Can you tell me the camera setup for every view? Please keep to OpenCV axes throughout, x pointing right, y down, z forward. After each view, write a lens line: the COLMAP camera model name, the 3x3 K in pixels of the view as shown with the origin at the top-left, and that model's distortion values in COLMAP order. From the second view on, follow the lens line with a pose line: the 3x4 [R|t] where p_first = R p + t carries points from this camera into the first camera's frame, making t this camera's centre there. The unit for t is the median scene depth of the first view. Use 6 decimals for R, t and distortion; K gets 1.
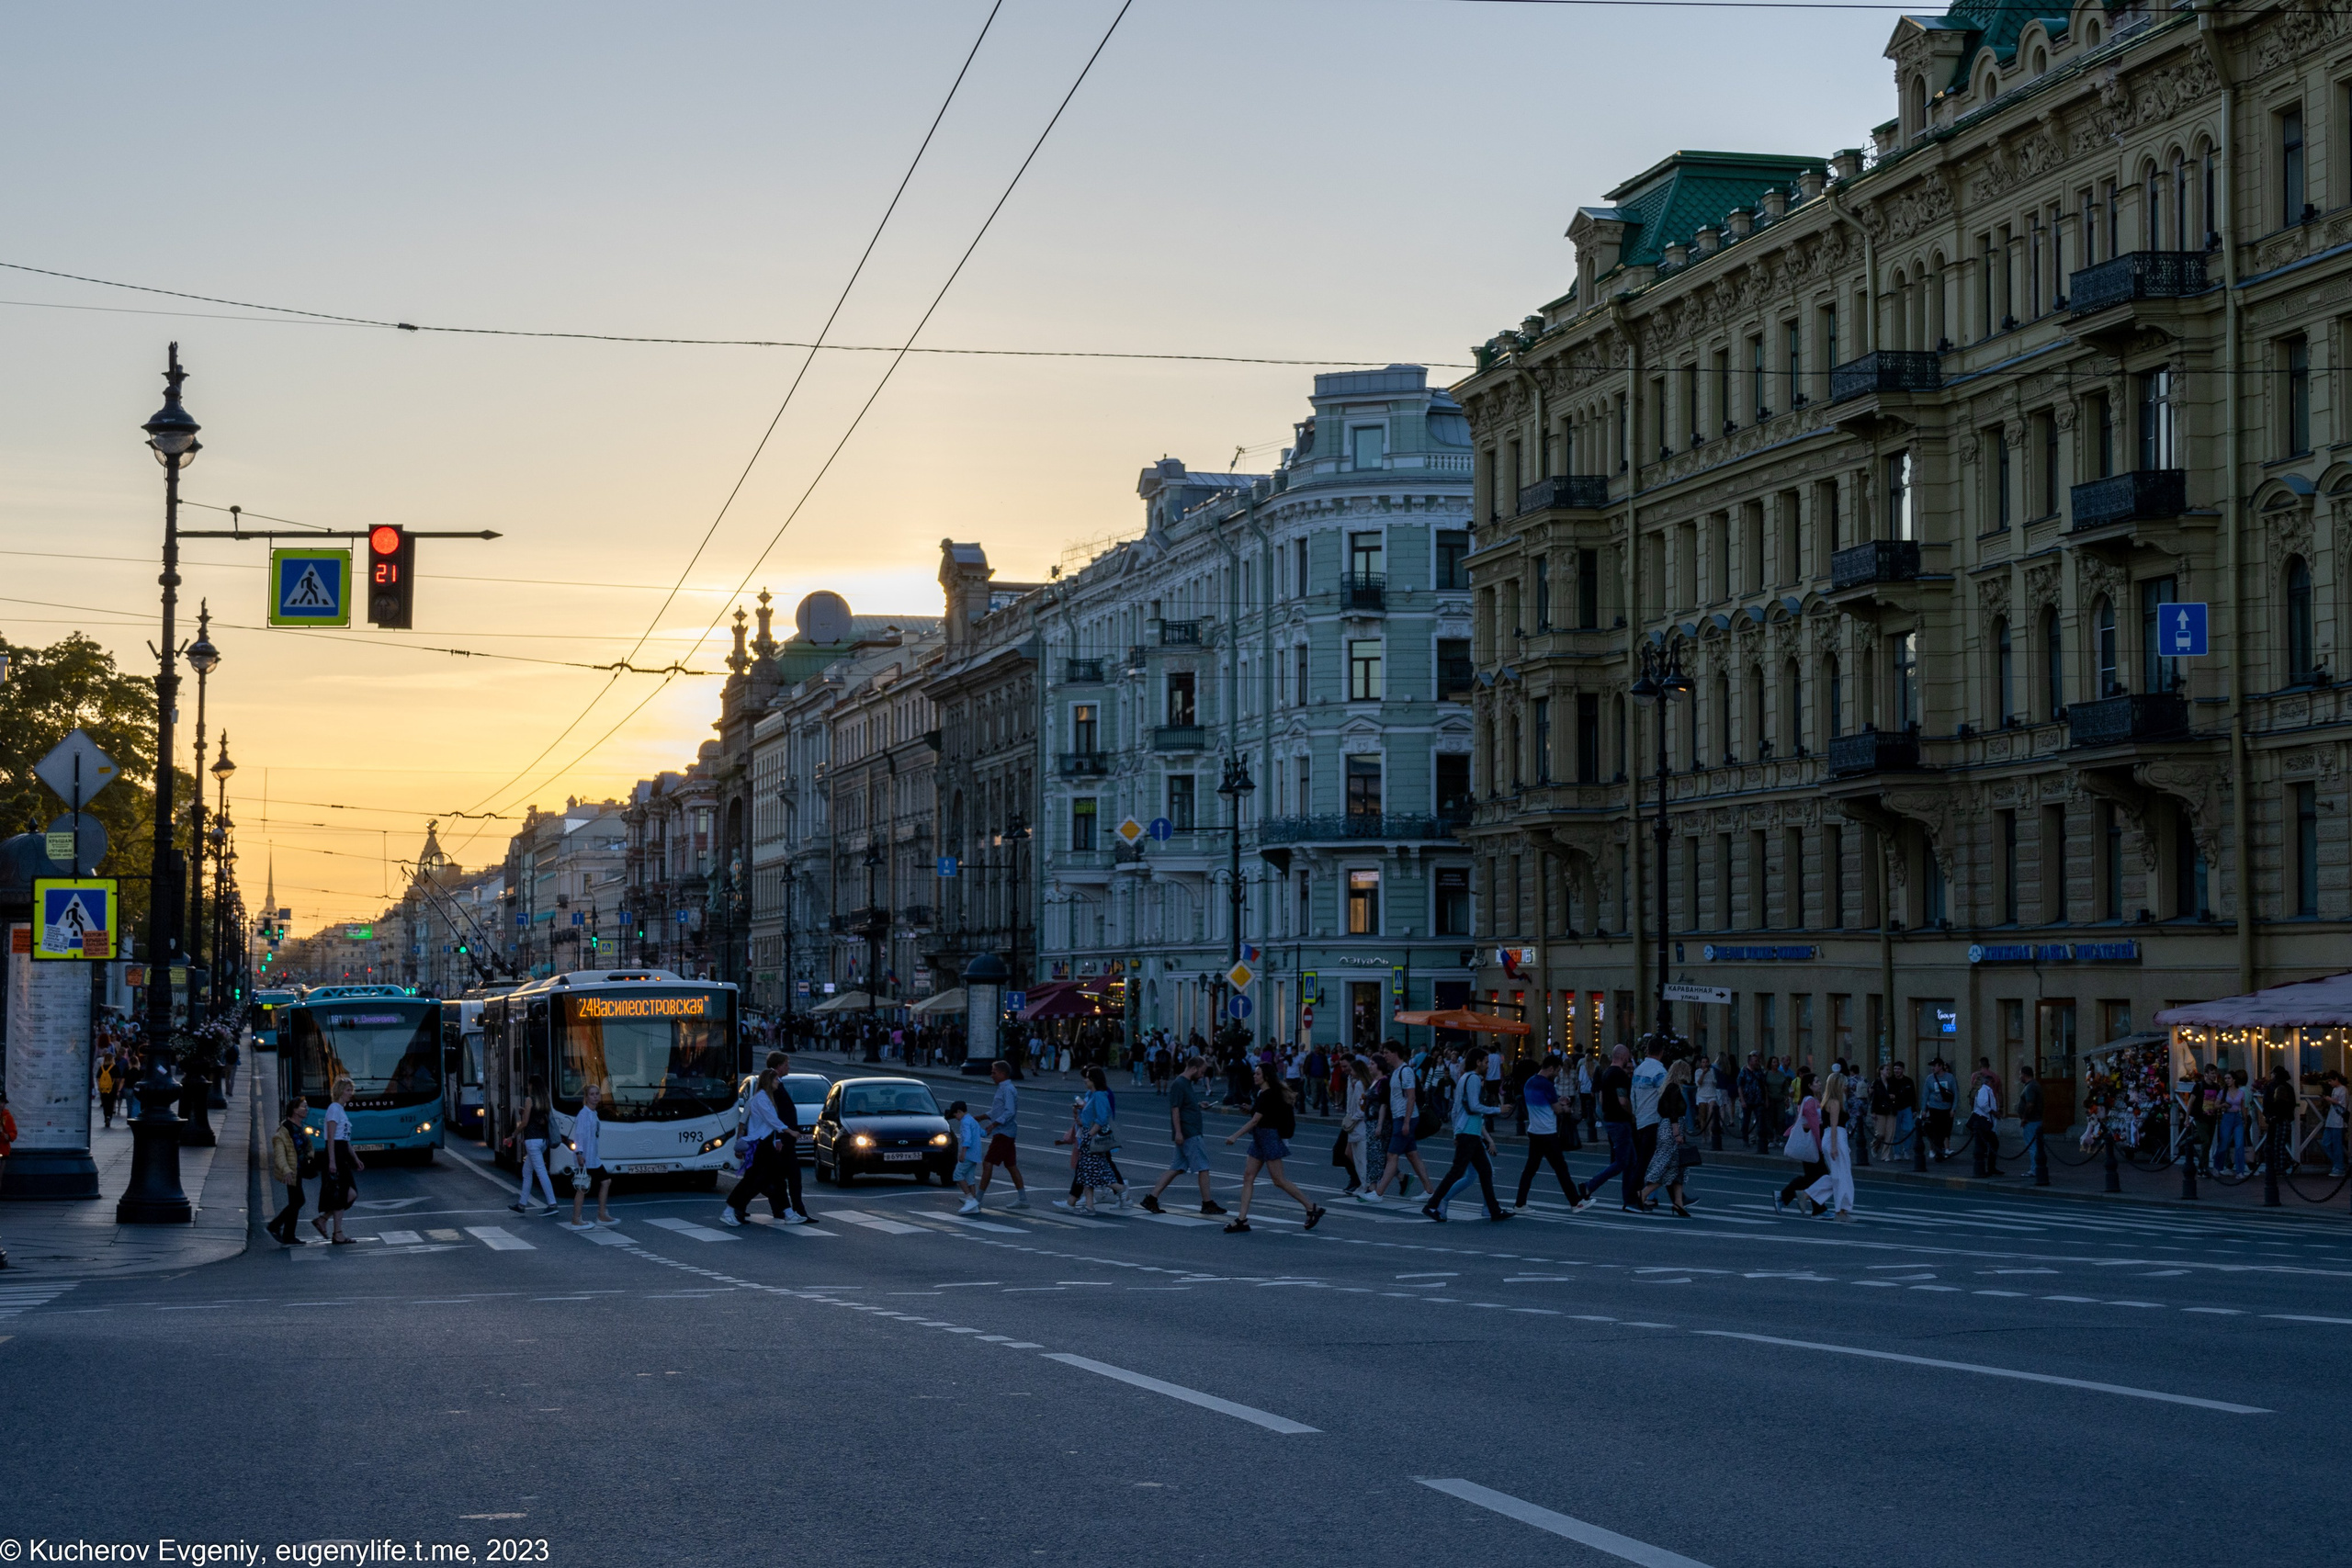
lens RADIAL K [[4393.8, 0, 1172.5], [0, 4393.8, 788.9], [0, 0, 1]] dist [0.037293, 0.000000]
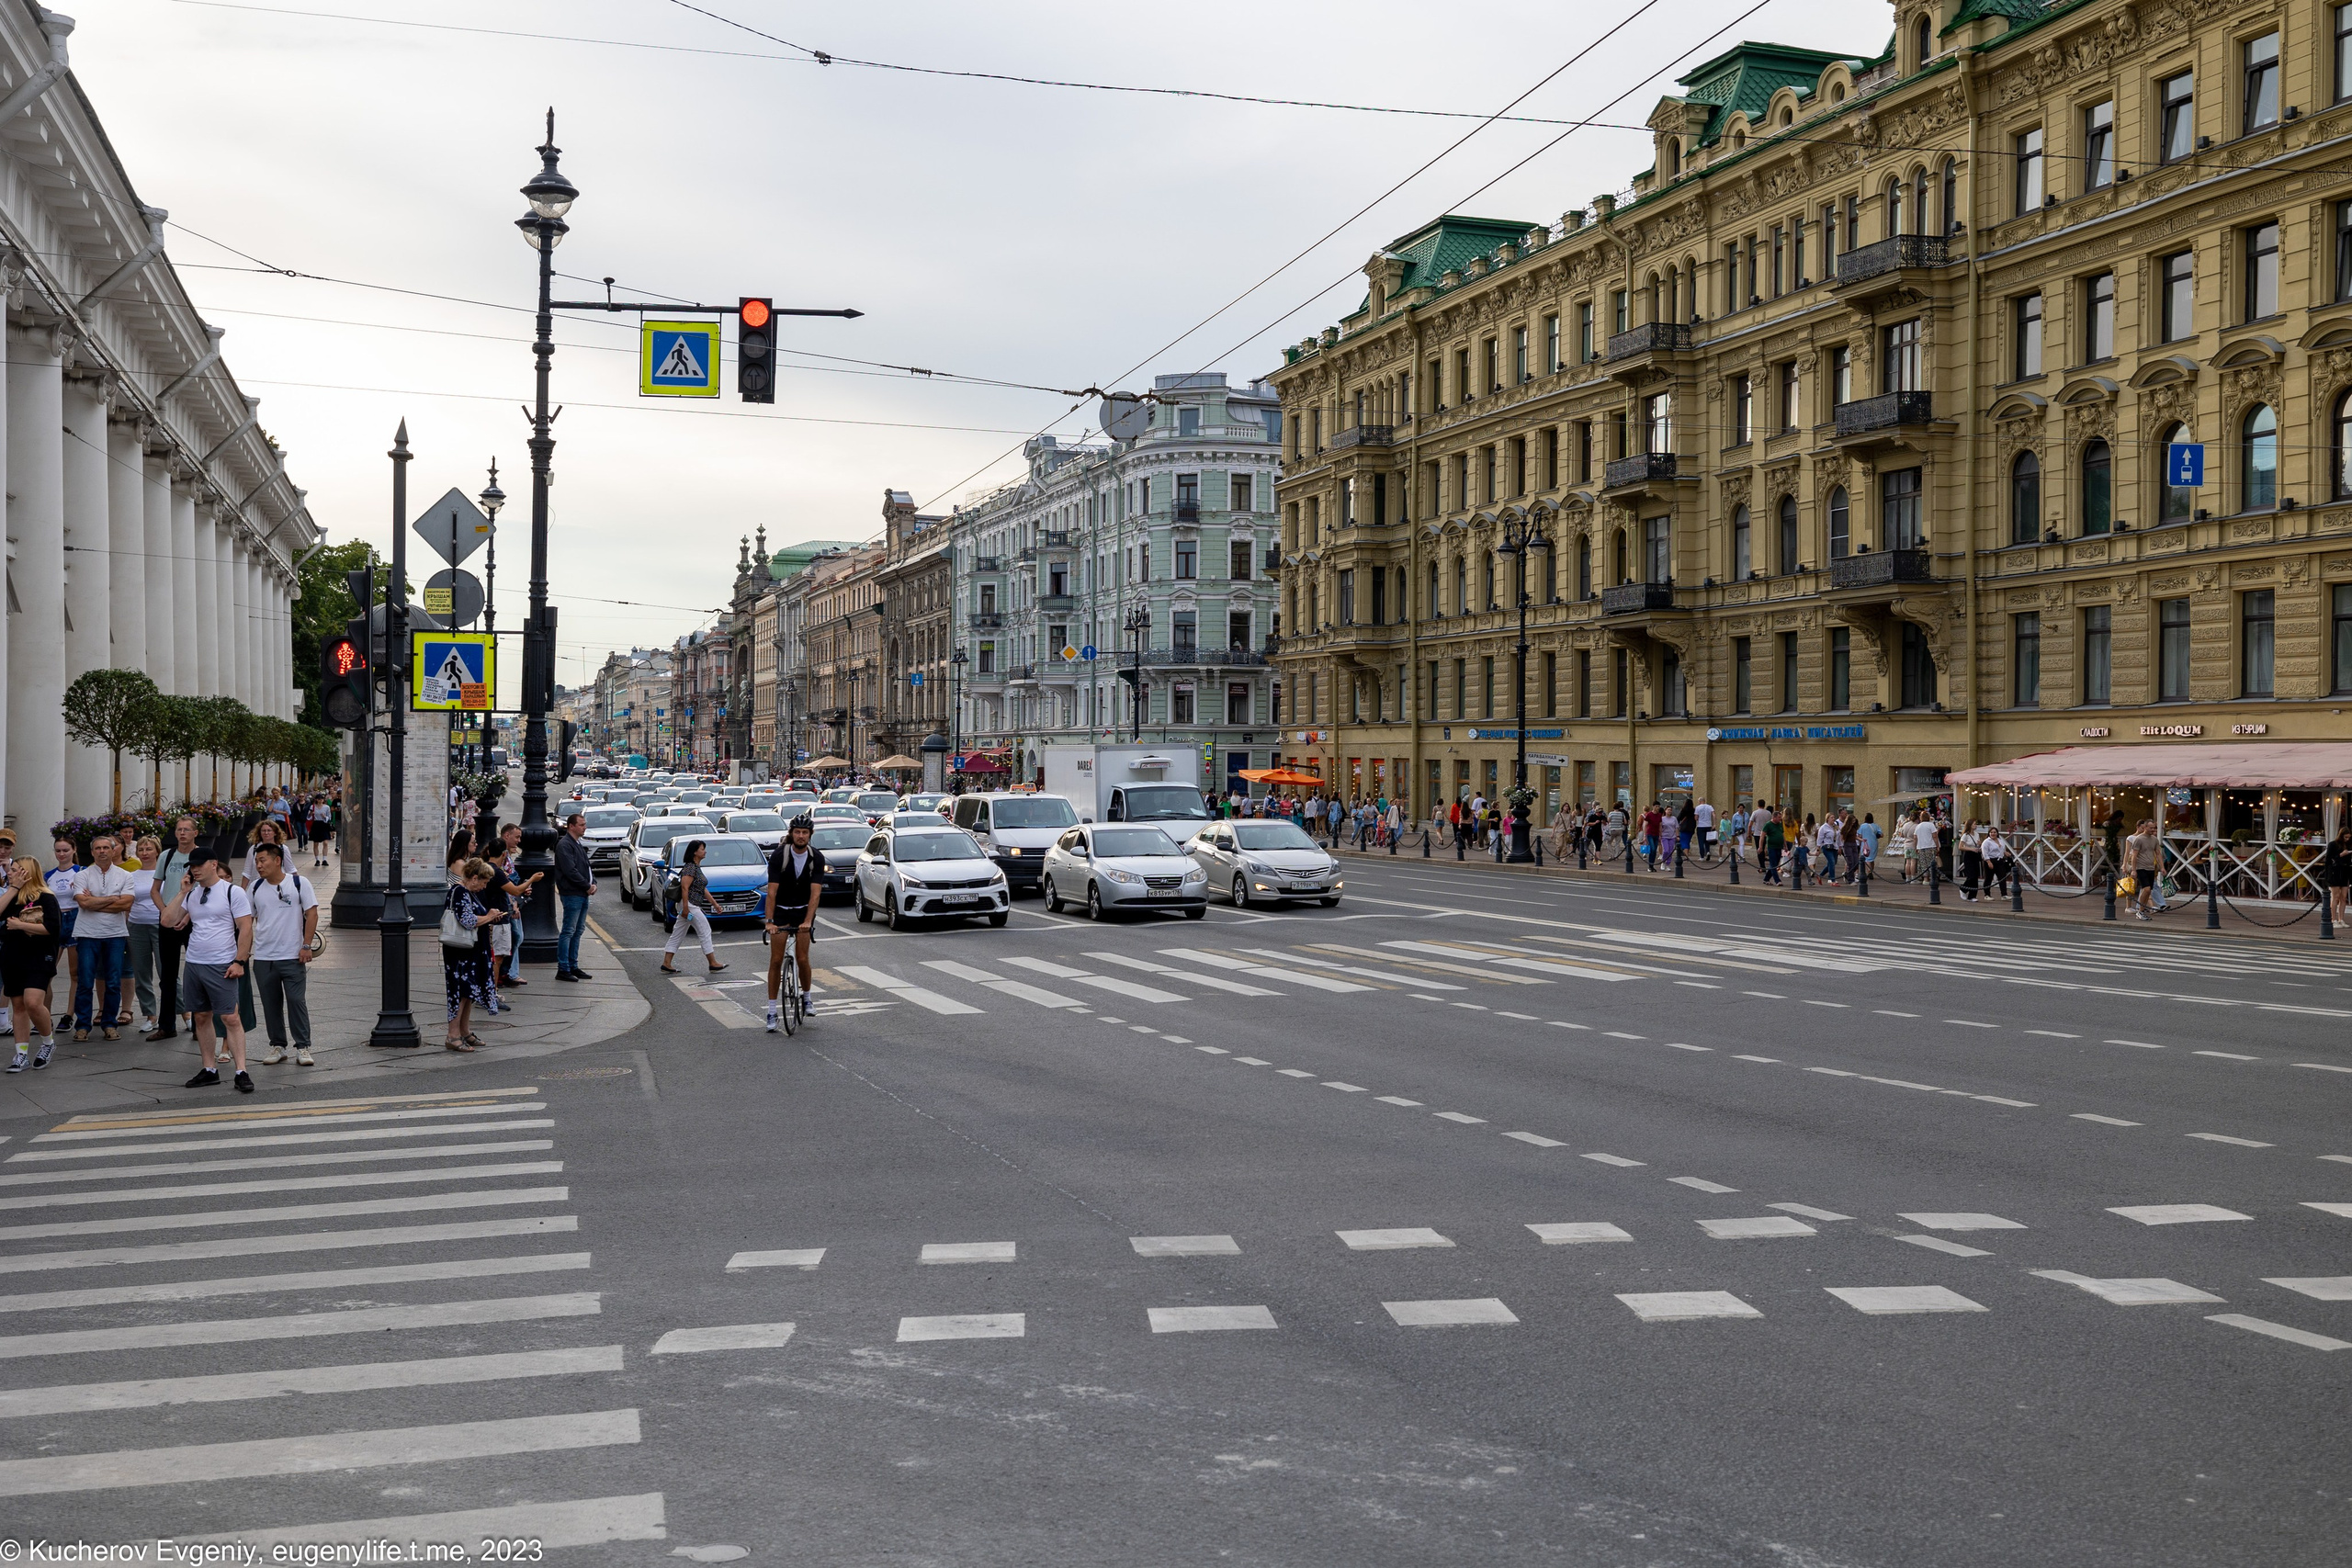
lens RADIAL K [[2326.5, 0, 1182.6], [0, 2326.5, 774.0], [0, 0, 1]] dist [0.009403, 0.000000]
pose [[0.994757, 0.007252, 0.102014, -0.066789], [-0.012542, 0.998604, 0.051307, 0.011657], [-0.101500, -0.052317, 0.993459, 0.216806]]
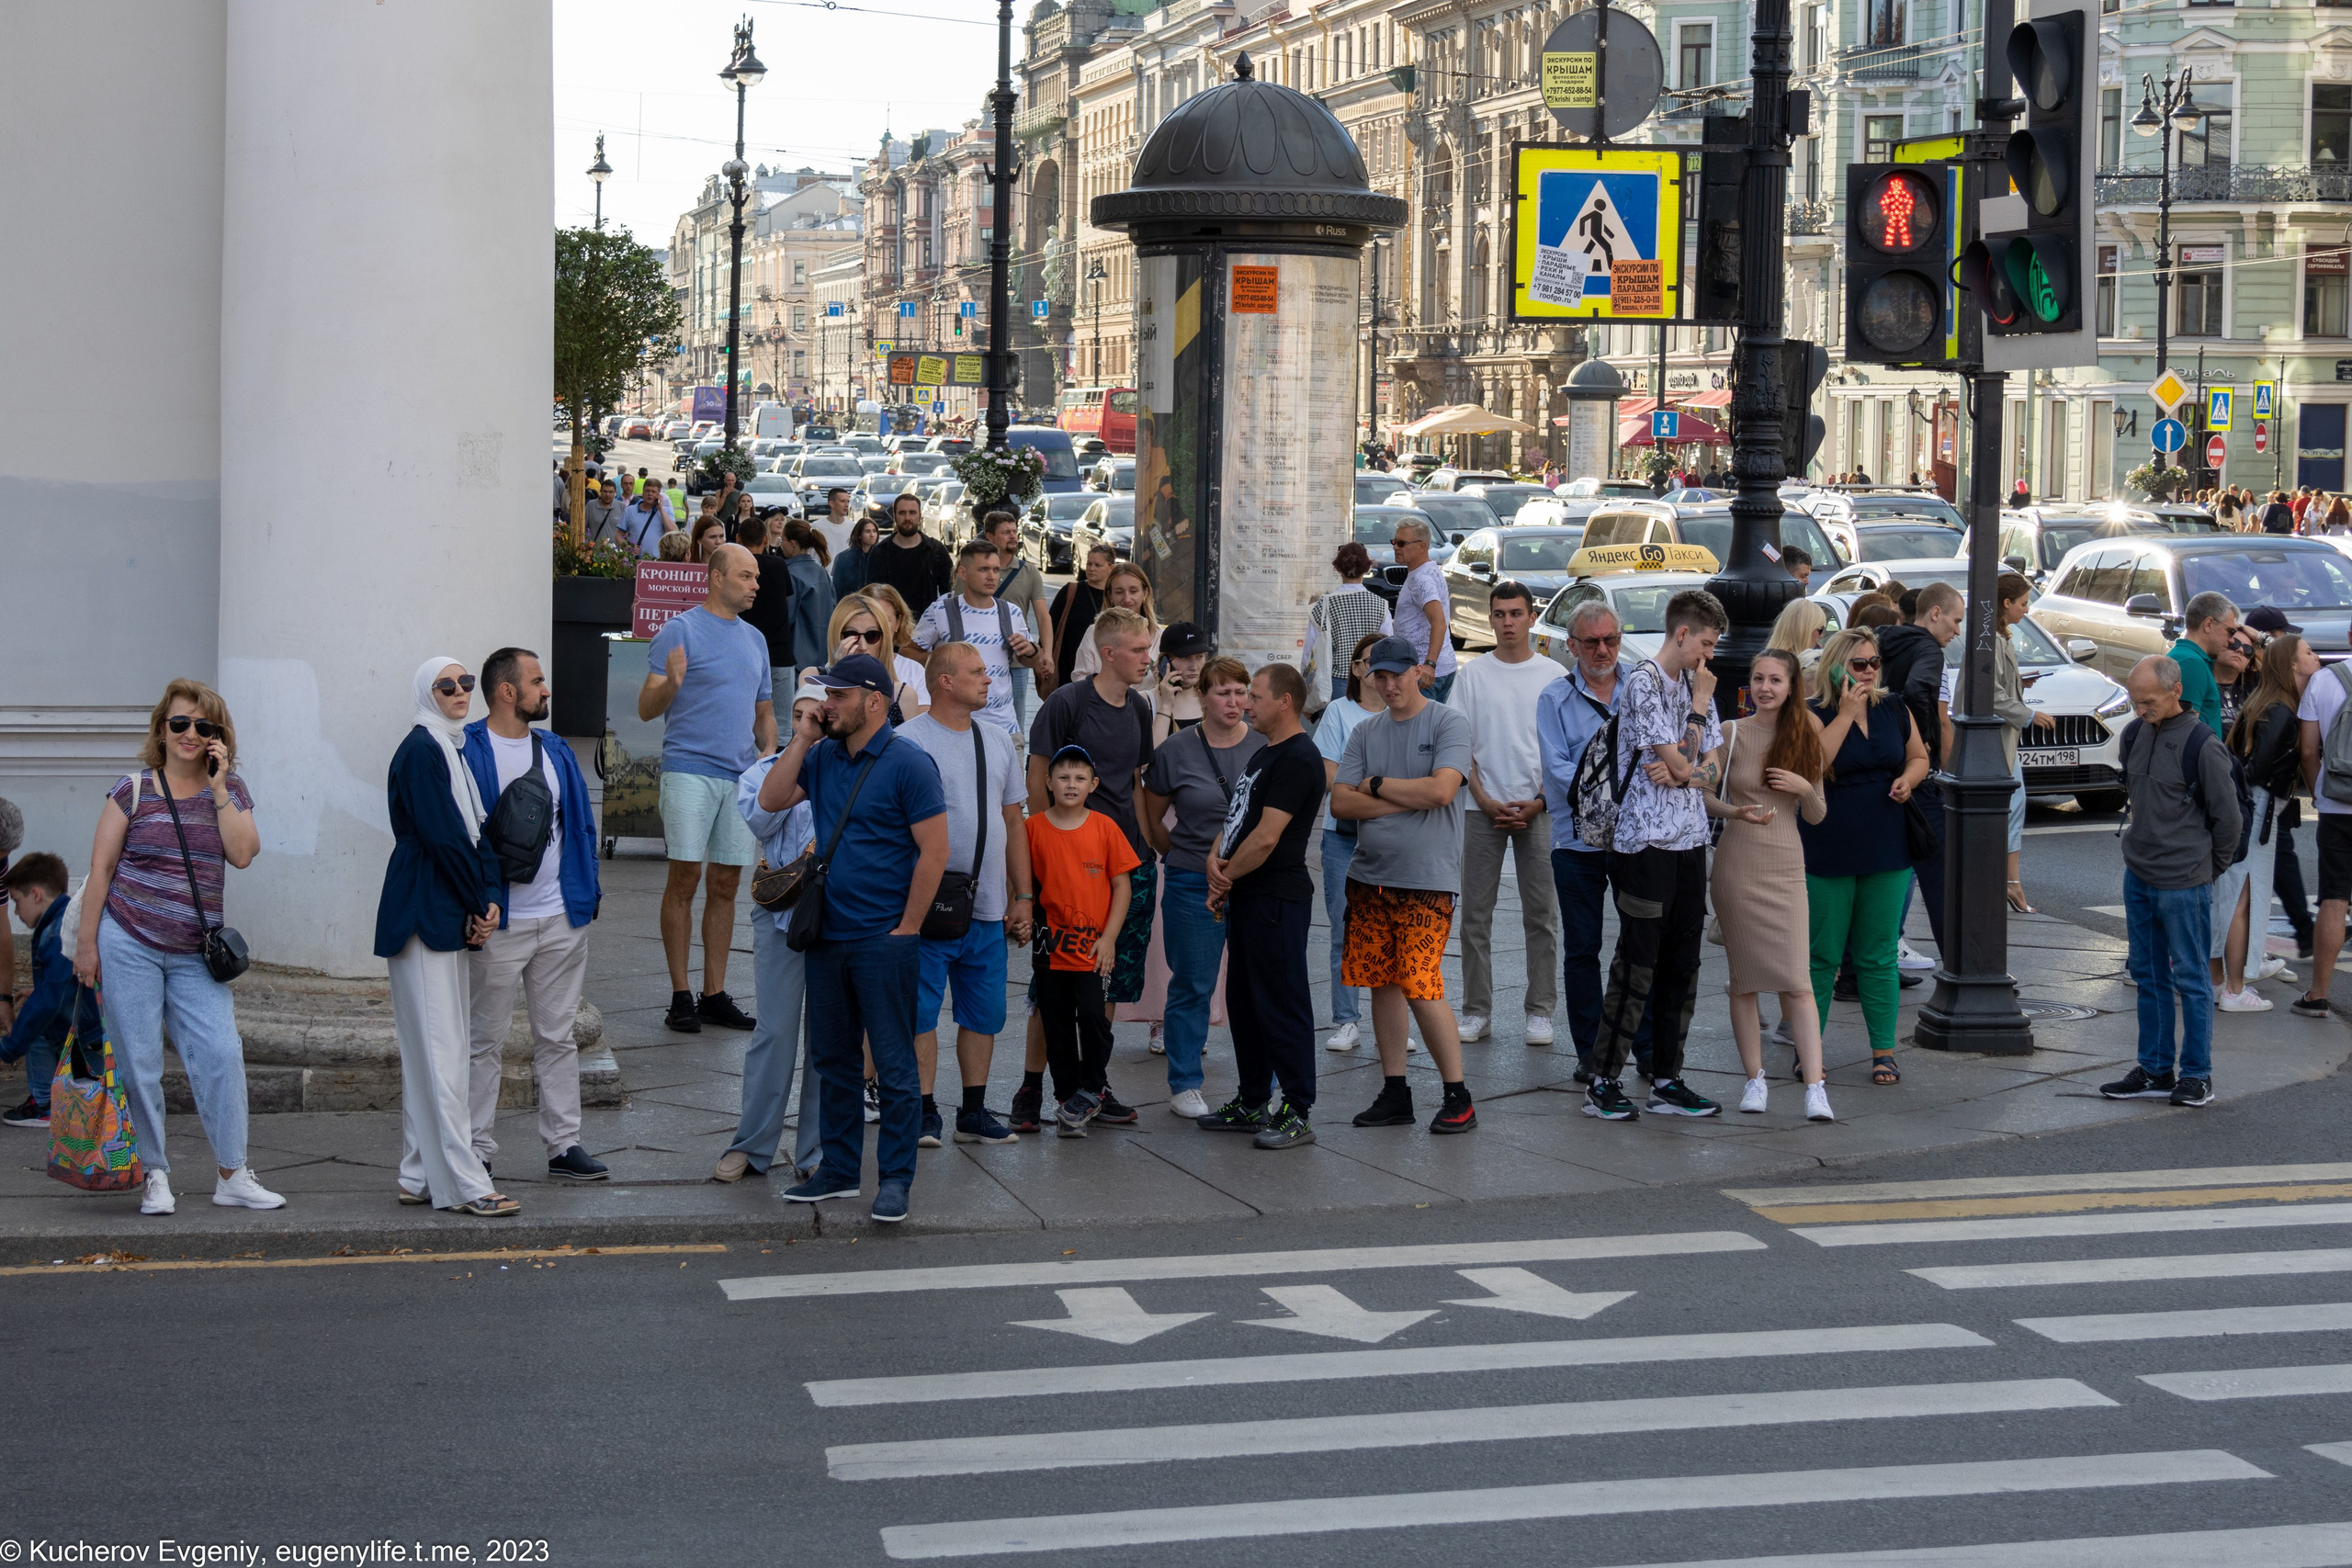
lens RADIAL K [[5170.7, 0, 1172.8], [0, 5170.7, 783.0], [0, 0, 1]] dist [0.093537, 0.000000]
pose [[0.999199, 0.014766, -0.037191, -0.136818], [-0.010303, 0.993023, 0.117471, 0.011537], [0.038666, -0.116993, 0.992380, 0.215567]]
